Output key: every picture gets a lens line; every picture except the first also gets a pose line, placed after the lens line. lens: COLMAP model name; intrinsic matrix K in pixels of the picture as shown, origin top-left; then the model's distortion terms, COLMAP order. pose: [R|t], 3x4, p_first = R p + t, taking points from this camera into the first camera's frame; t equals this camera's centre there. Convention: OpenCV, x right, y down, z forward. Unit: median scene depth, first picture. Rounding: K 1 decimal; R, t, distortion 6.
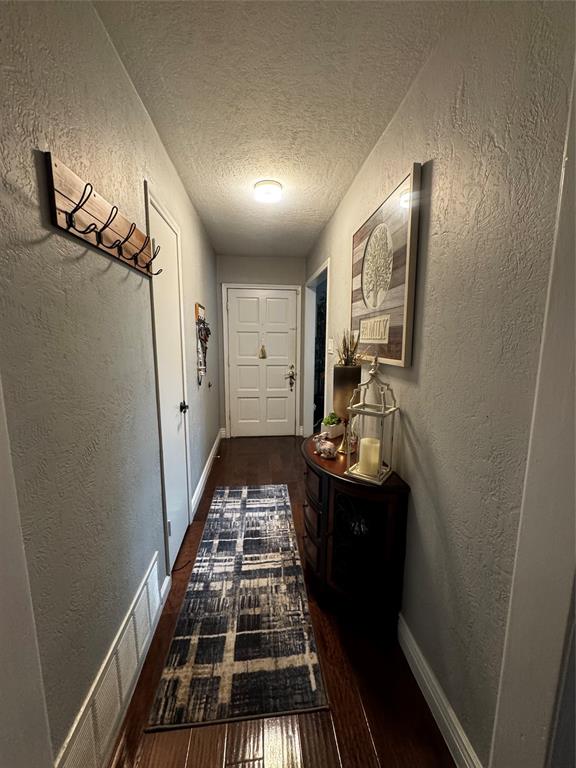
lens RADIAL K [[304.7, 0, 288.9], [0, 304.7, 385.7], [0, 0, 1]] dist [-0.003132, 0.001161]
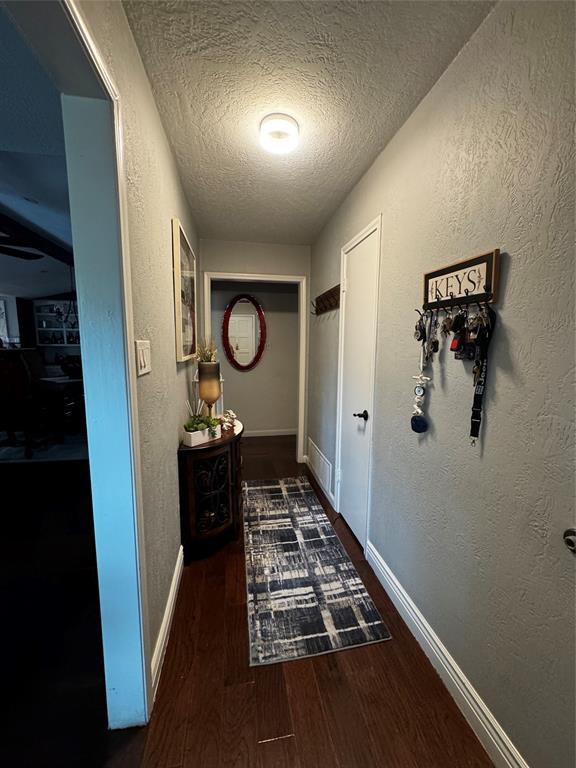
lens RADIAL K [[304.7, 0, 286.5], [0, 304.7, 380.5], [0, 0, 1]] dist [-0.003132, 0.001161]
pose [[-0.997296, -0.003593, -0.073407, -0.037041], [-0.023112, 0.963466, 0.266832, -0.288170], [0.069766, 0.267807, -0.960943, 1.892052]]
